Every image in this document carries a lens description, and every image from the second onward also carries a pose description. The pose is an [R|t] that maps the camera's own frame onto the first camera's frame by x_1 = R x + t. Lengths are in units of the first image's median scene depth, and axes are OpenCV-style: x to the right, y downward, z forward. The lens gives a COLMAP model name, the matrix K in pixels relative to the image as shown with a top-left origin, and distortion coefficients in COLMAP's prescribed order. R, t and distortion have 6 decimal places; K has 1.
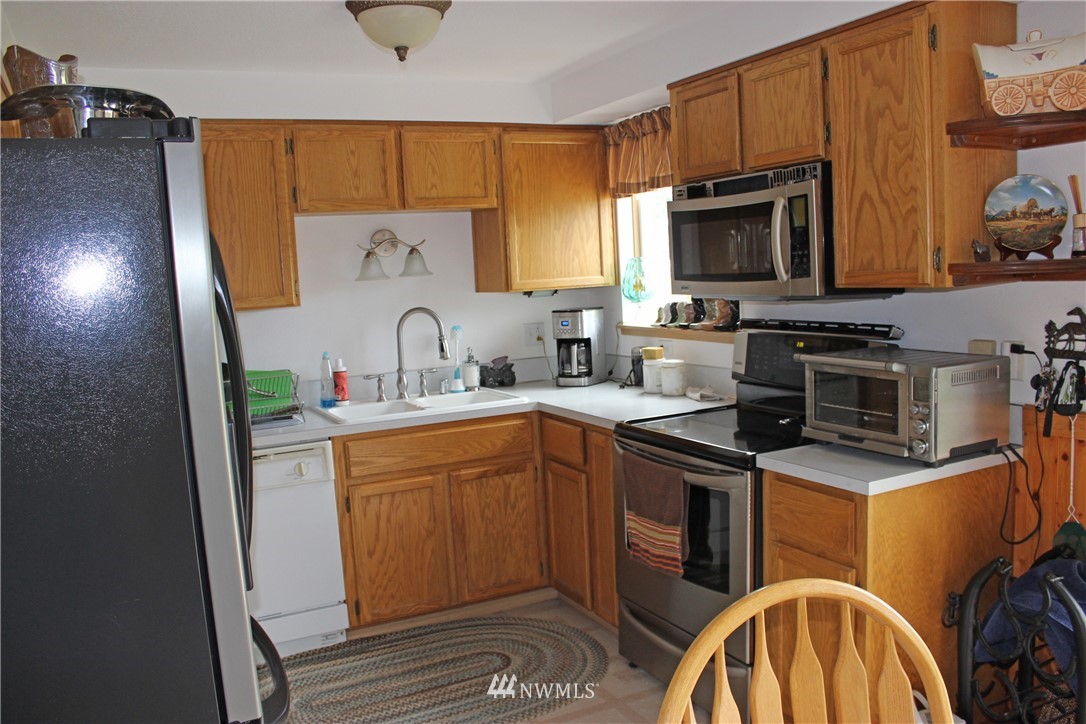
lens RADIAL K [[901.2, 0, 540.4], [0, 901.2, 383.3], [0, 0, 1]] dist [-0.141985, 0.004366]
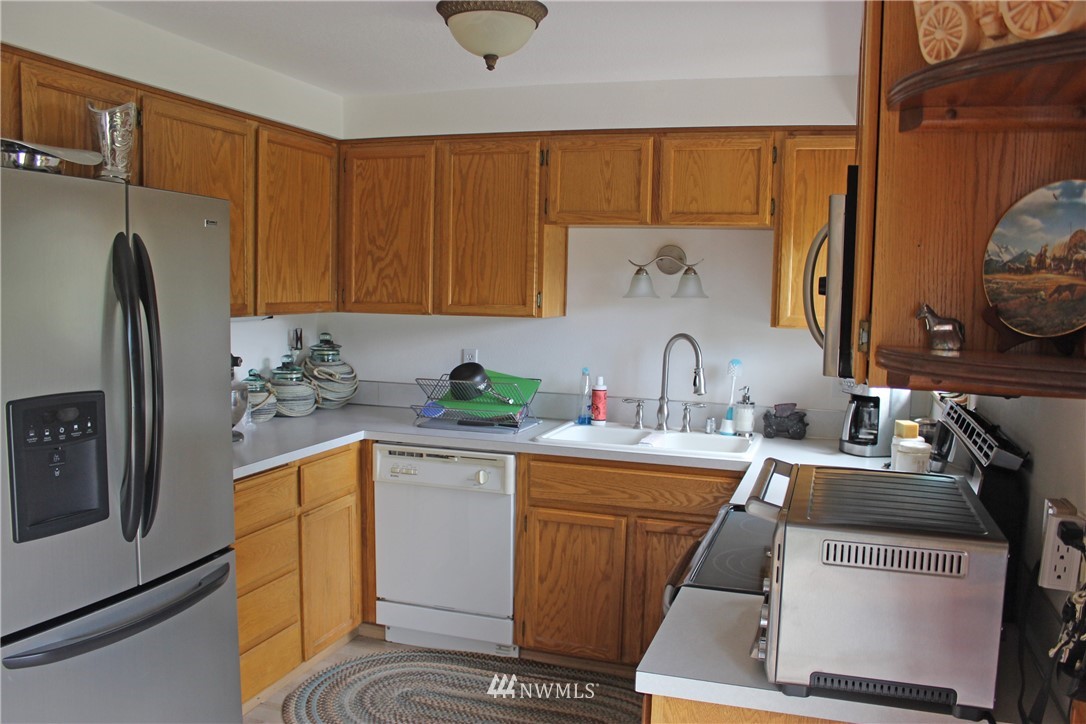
lens RADIAL K [[901.2, 0, 540.4], [0, 901.2, 383.3], [0, 0, 1]] dist [-0.141985, 0.004366]
pose [[0.697076, 0.146185, -0.701936, 0.448313], [-0.149942, 0.987070, 0.056662, -0.071638], [0.701143, 0.065752, 0.709982, 0.289395]]
